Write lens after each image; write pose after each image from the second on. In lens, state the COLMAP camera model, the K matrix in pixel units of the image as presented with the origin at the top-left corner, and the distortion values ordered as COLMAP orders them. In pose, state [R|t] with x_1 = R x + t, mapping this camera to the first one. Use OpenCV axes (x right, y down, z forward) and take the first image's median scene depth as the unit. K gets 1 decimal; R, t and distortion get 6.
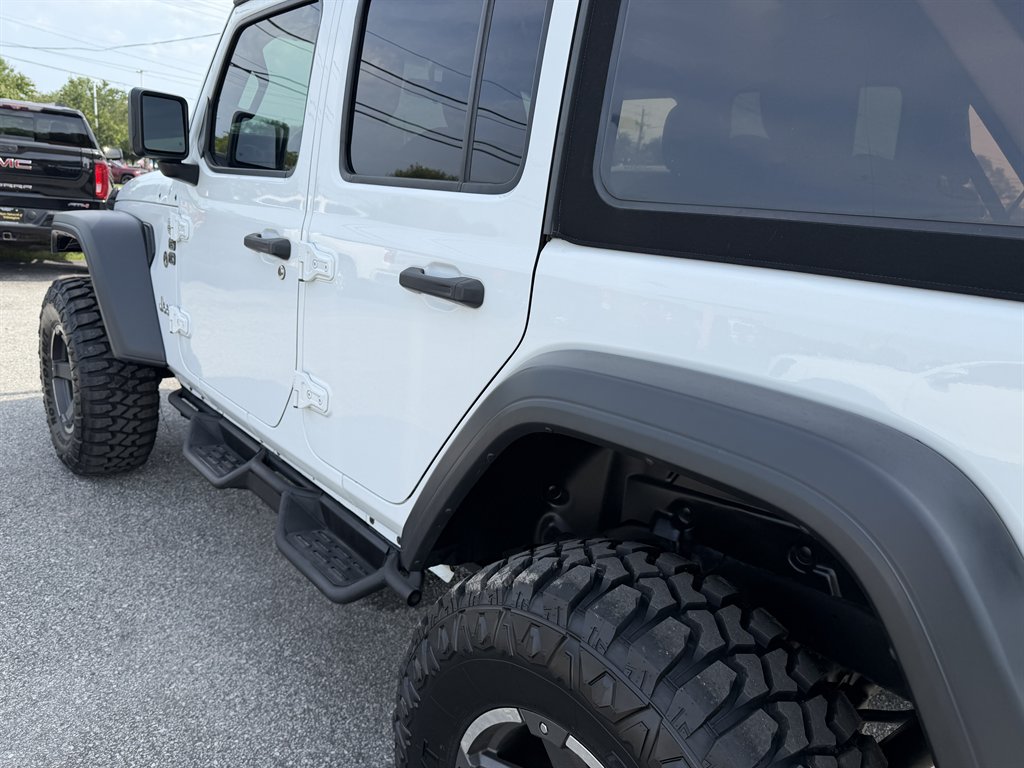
lens RADIAL K [[741.5, 0, 503.4], [0, 741.5, 382.4], [0, 0, 1]] dist [0.003699, -0.004413]
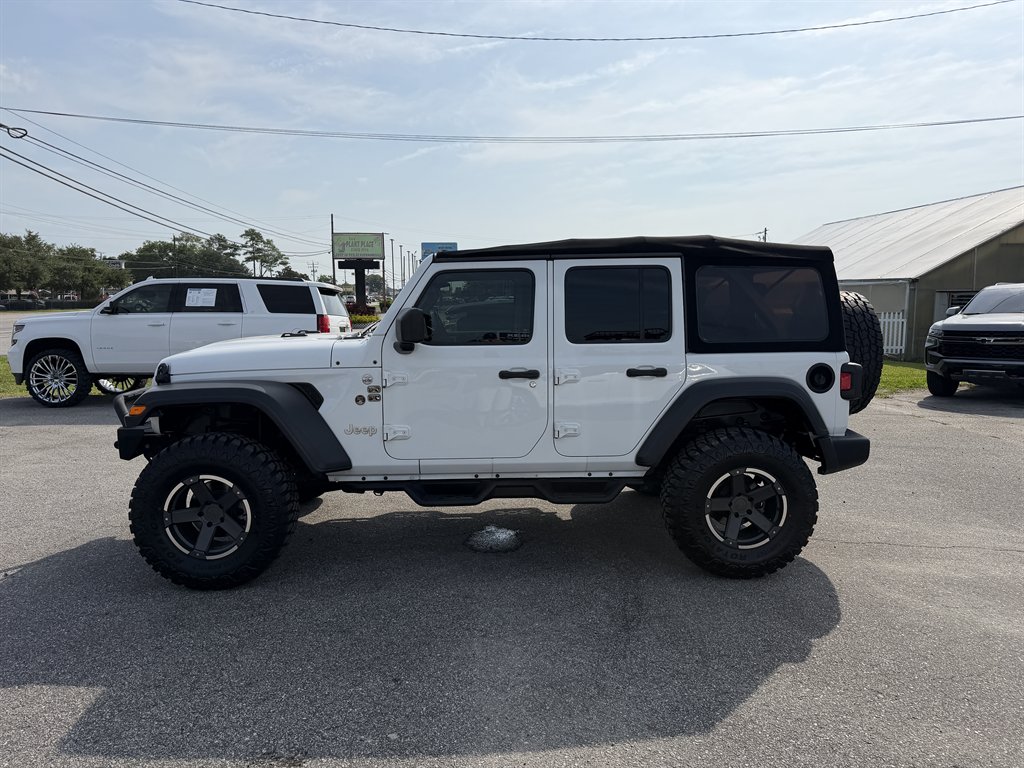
lens RADIAL K [[743.2, 0, 513.5], [0, 743.2, 352.5], [0, 0, 1]] dist [0.072602, -0.001547]
pose [[0.612563, -0.143864, 0.777219, -1.495761], [0.246907, 0.968919, -0.015251, -0.157757], [-0.750868, 0.201243, 0.629045, -0.305456]]
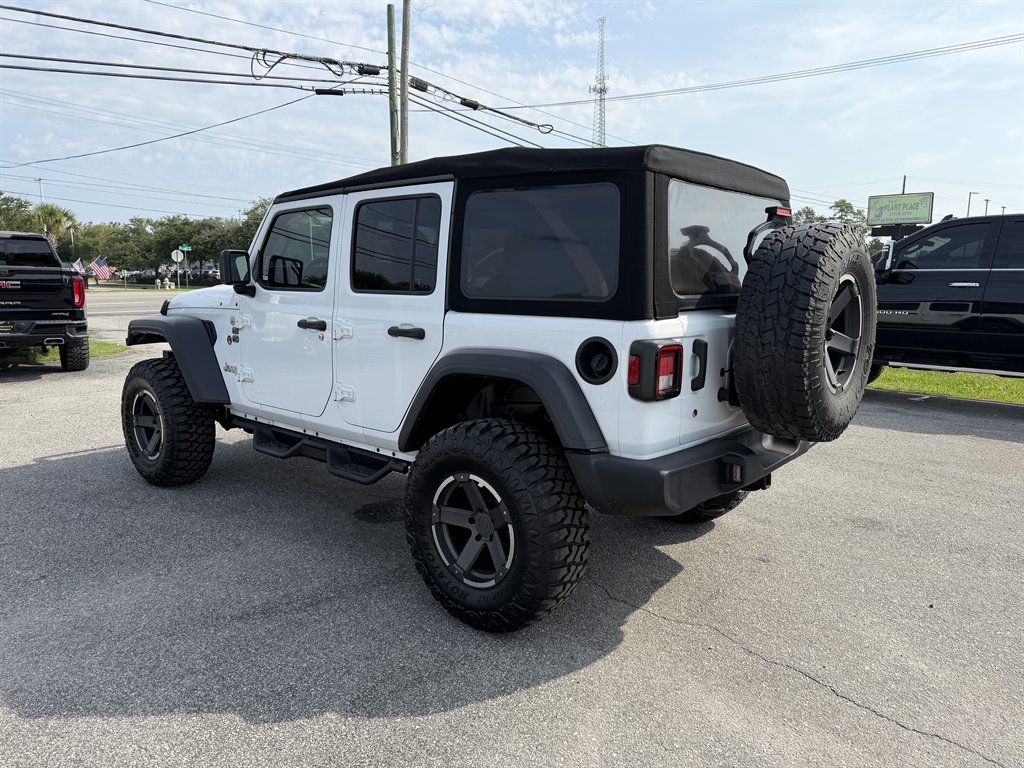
lens RADIAL K [[734.5, 0, 514.9], [0, 734.5, 378.3], [0, 0, 1]] dist [0.053301, -0.042707]
pose [[0.987445, -0.095864, 0.125547, -0.025612], [0.107558, 0.990124, -0.089926, 0.145745], [-0.115686, 0.102301, 0.988004, -0.755468]]
